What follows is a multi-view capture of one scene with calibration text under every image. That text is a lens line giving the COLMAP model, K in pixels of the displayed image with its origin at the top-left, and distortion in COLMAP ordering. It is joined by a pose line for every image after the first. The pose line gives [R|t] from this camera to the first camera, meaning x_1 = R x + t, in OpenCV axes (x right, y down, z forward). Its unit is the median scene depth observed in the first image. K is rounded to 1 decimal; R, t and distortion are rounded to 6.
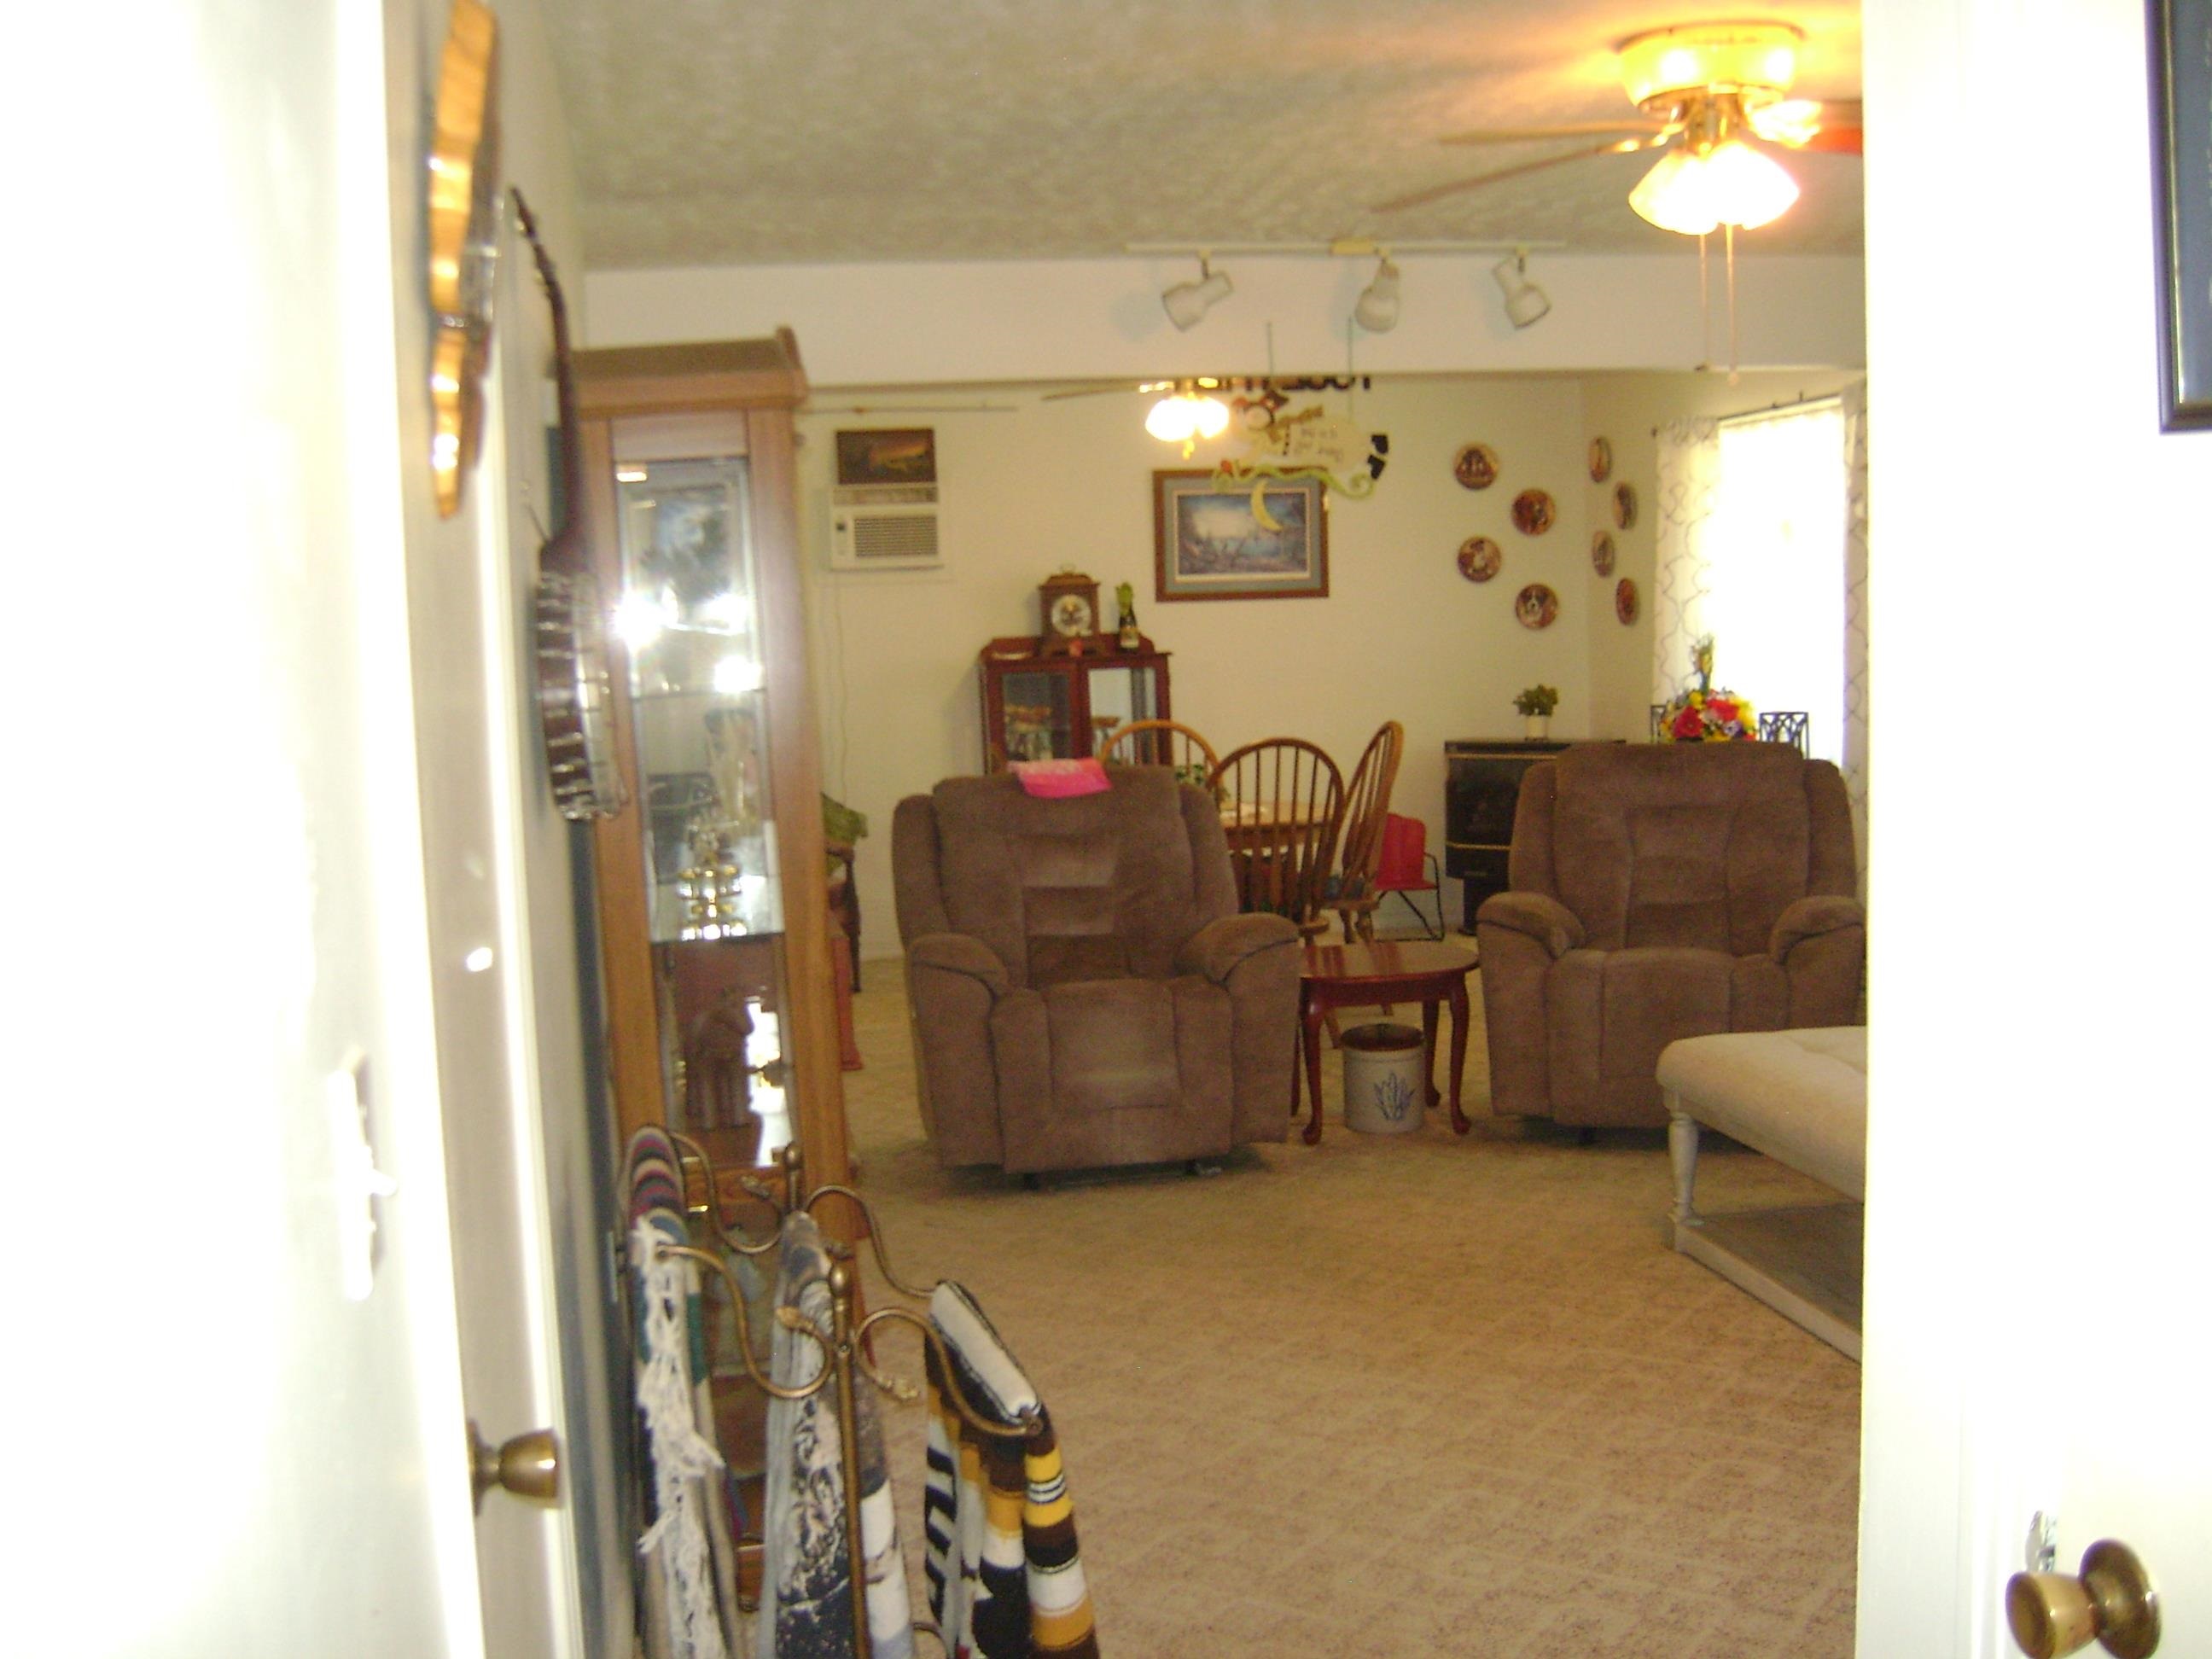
lens RADIAL K [[2296.9, 0, 1049.8], [0, 2296.9, 826.5], [0, 0, 1]] dist [-0.161754, 0.119889]
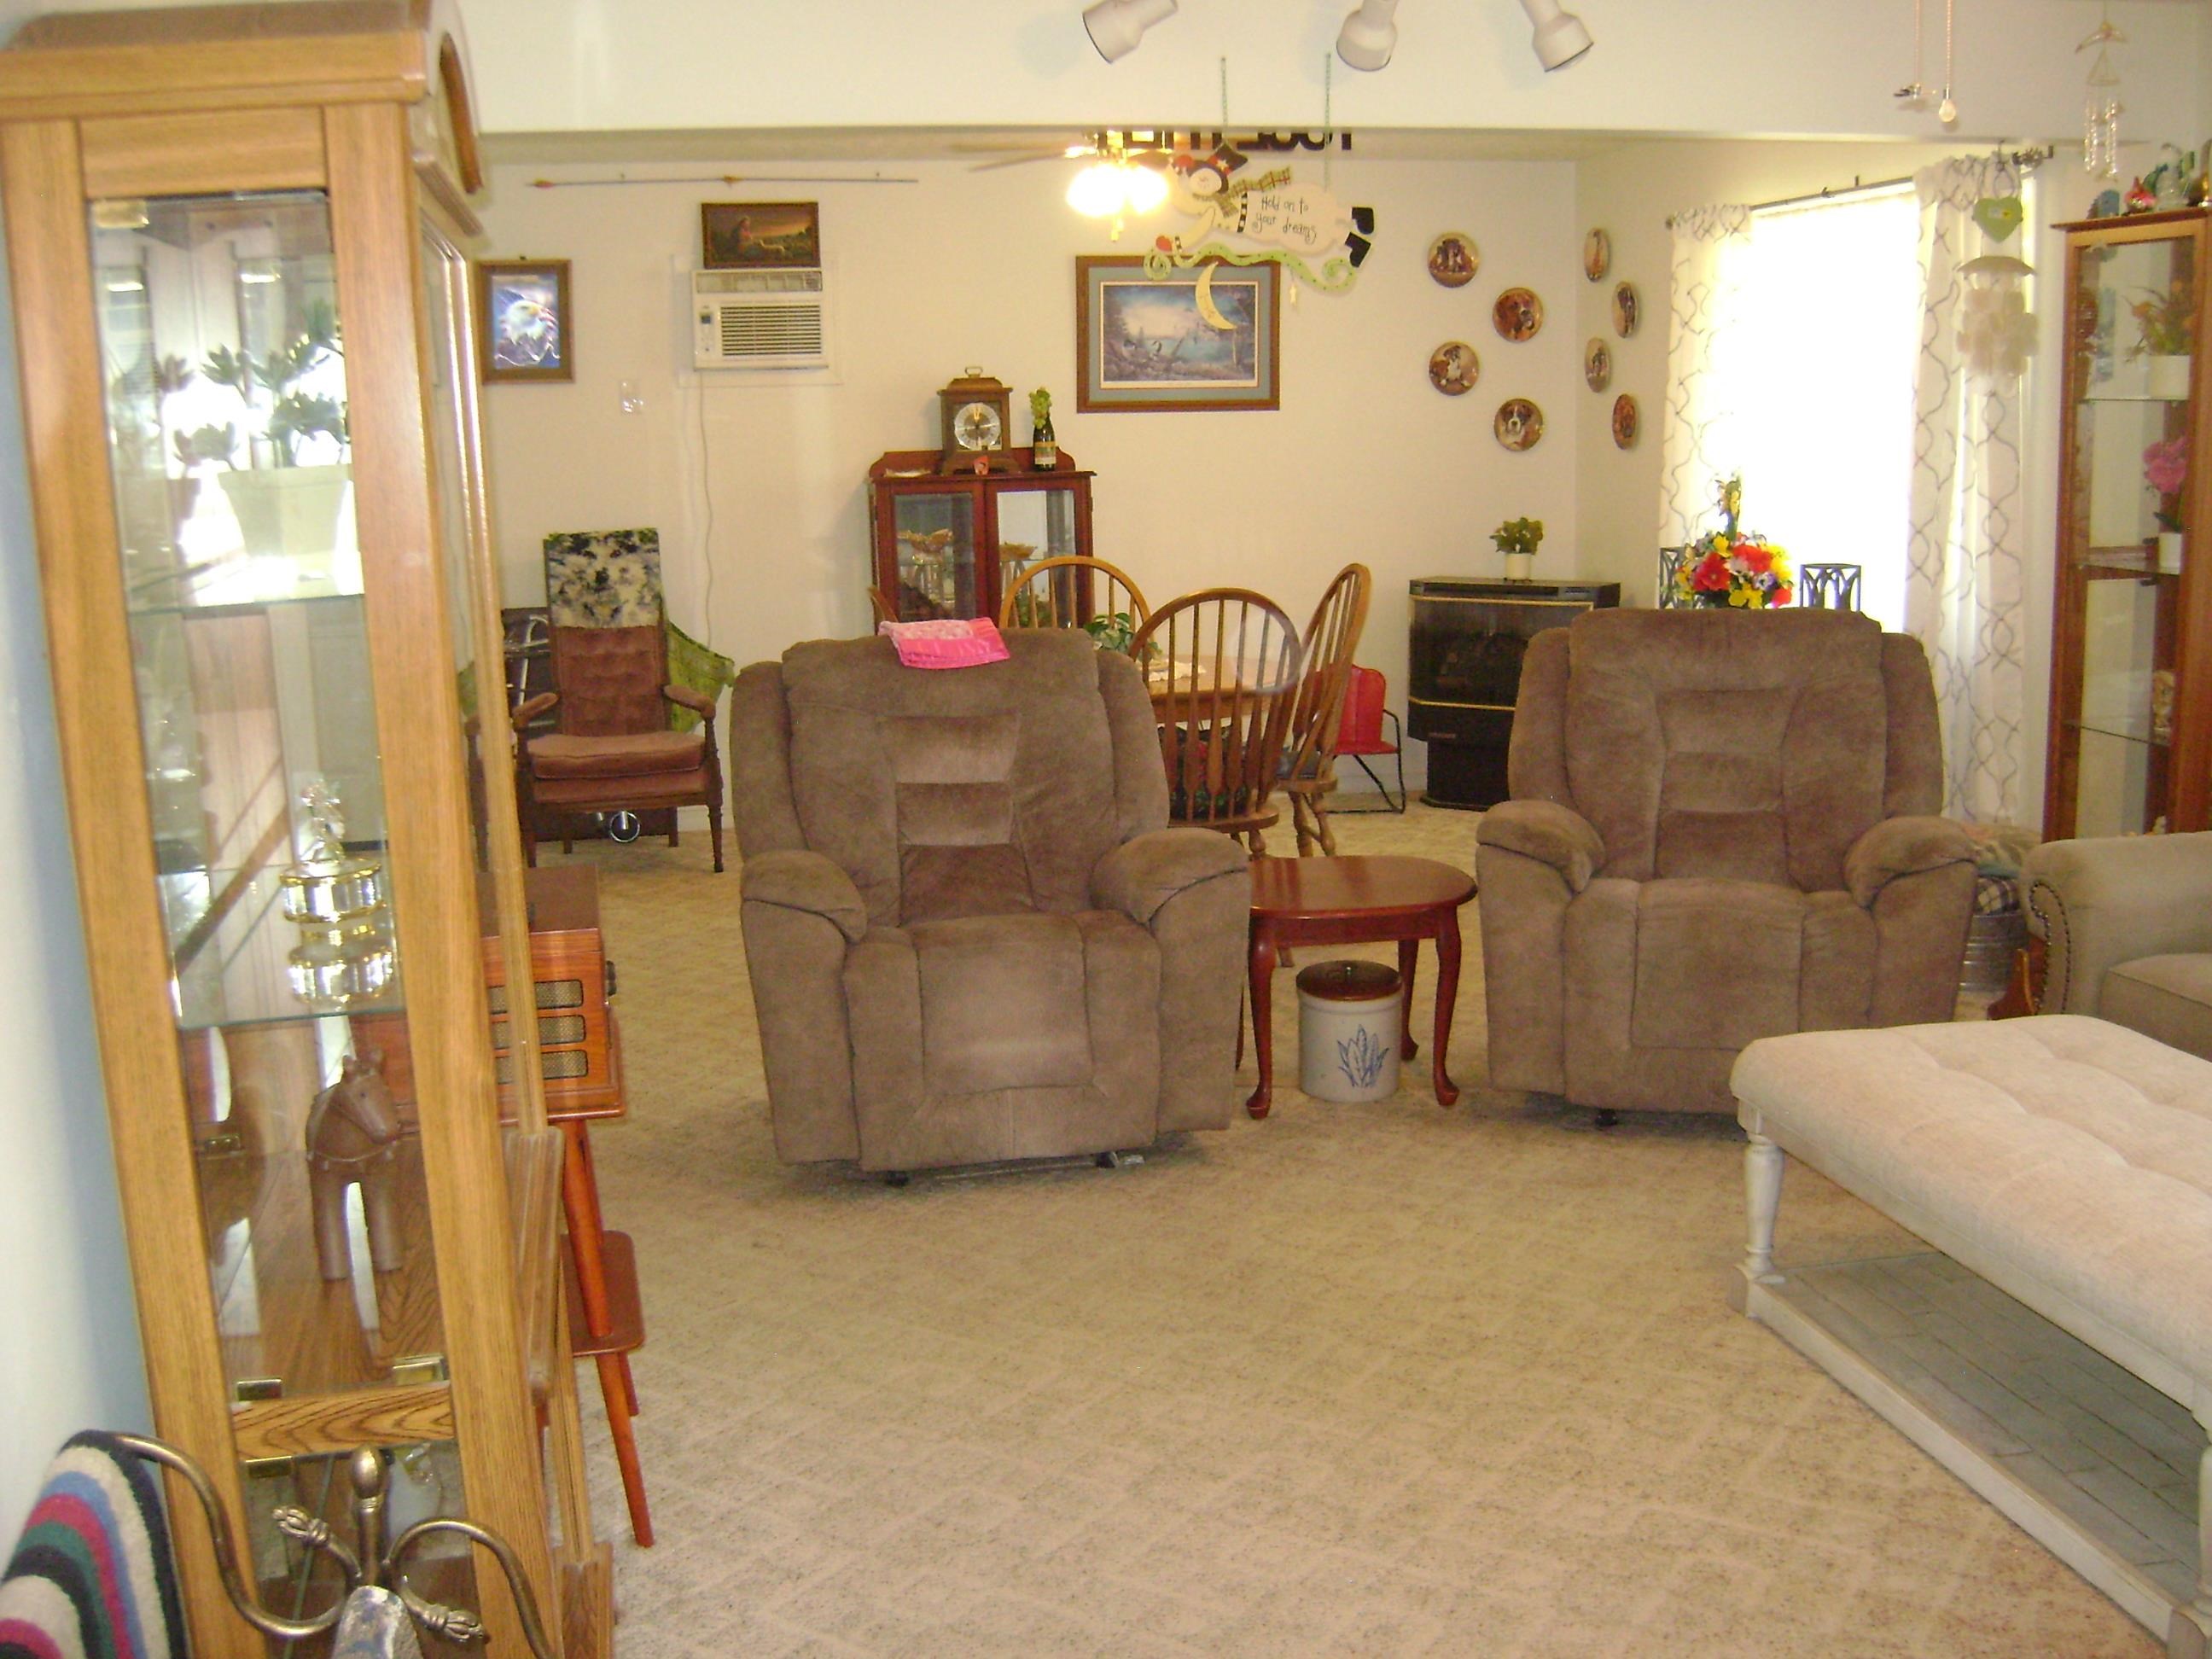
lens RADIAL K [[2296.9, 0, 1049.8], [0, 2296.9, 826.5], [0, 0, 1]] dist [-0.161754, 0.119889]
pose [[0.999414, 0.010344, 0.032634, 0.015328], [-0.013146, 0.996135, 0.086849, -0.027803], [-0.031610, -0.087227, 0.995687, 0.216315]]
